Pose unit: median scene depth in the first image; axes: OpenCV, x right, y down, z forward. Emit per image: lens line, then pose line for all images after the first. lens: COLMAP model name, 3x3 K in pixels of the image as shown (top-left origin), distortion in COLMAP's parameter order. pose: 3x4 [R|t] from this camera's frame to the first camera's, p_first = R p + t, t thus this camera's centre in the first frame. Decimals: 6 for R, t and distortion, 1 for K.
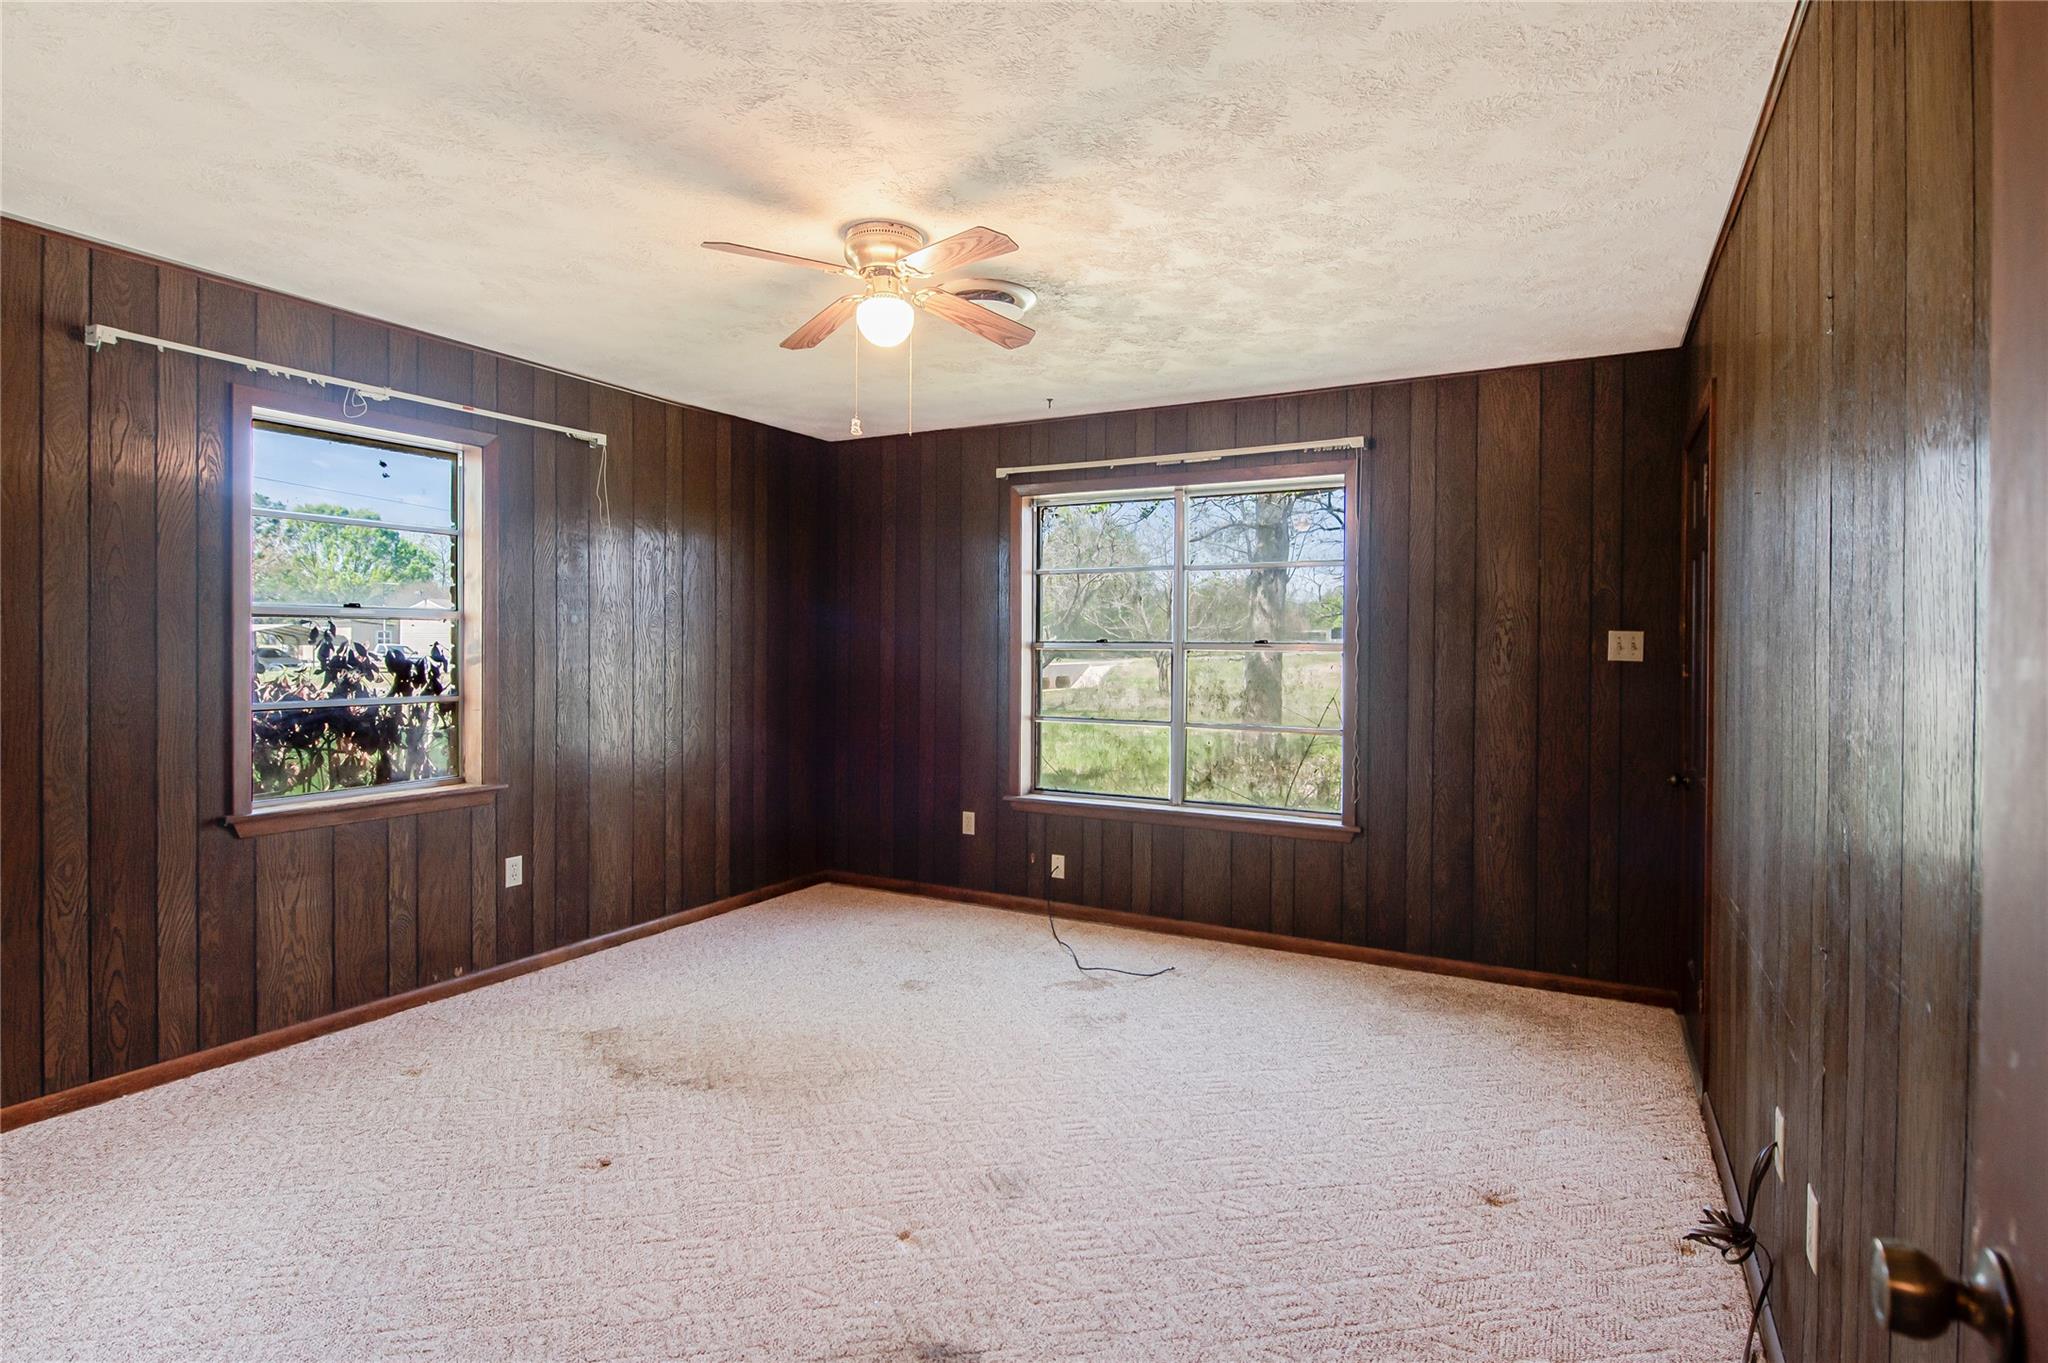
lens RADIAL K [[1008.2, 0, 1049.8], [0, 1008.2, 649.8], [0, 0, 1]] dist [-0.001058, -0.002619]
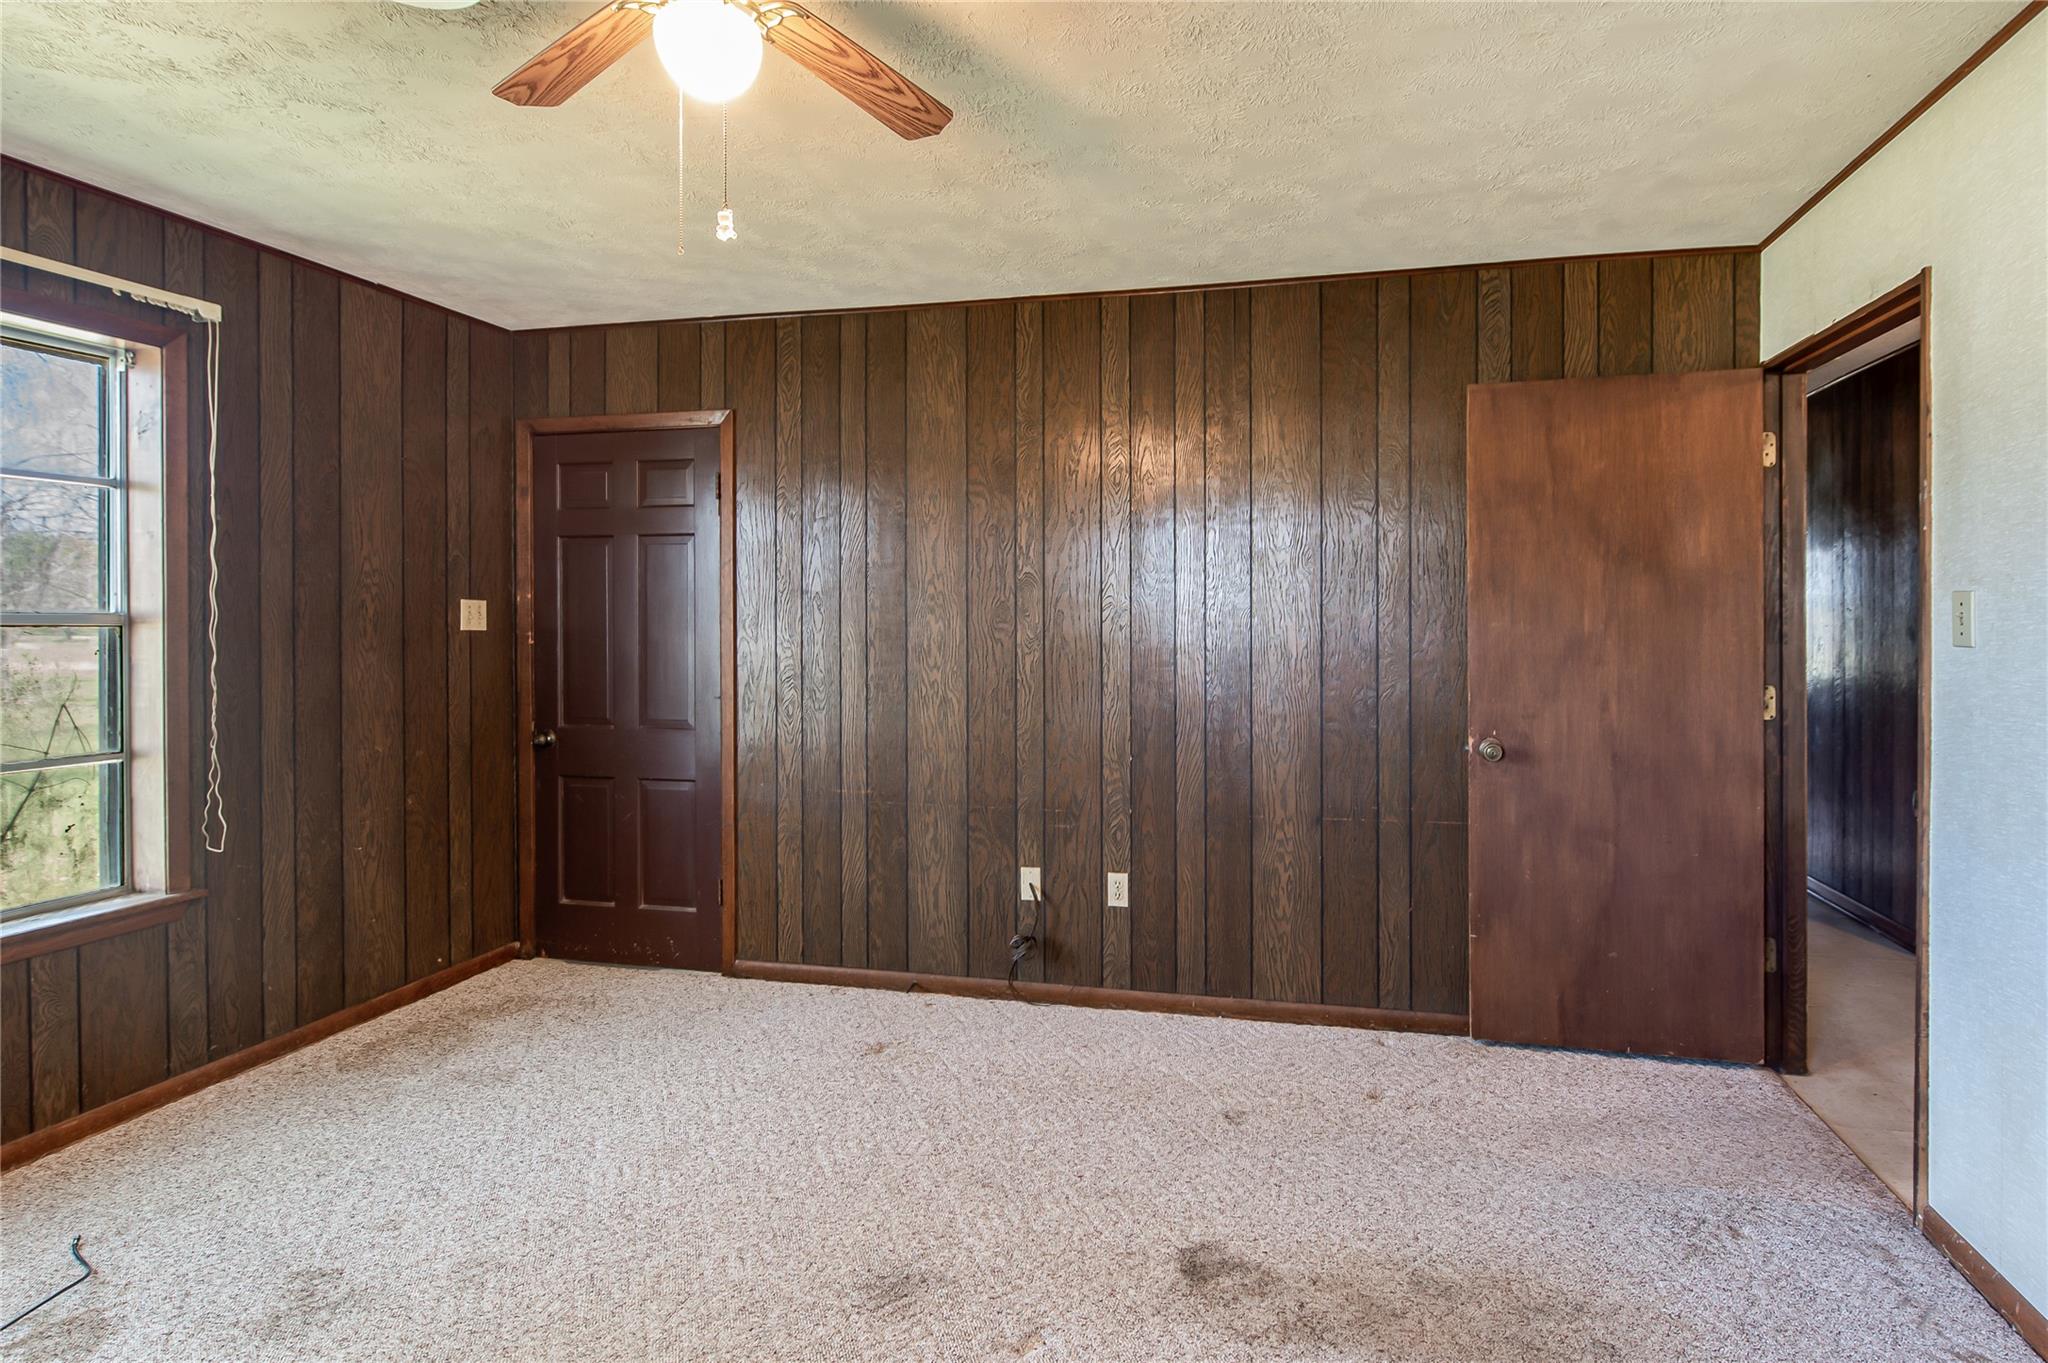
lens RADIAL K [[1008.2, 0, 1107.7], [0, 1008.2, 624.1], [0, 0, 1]] dist [-0.001058, -0.002619]
pose [[-0.260657, -0.013492, 0.965337, -0.511194], [0.001311, 0.999896, 0.014329, -0.007859], [-0.965431, 0.005000, -0.260612, 0.621896]]
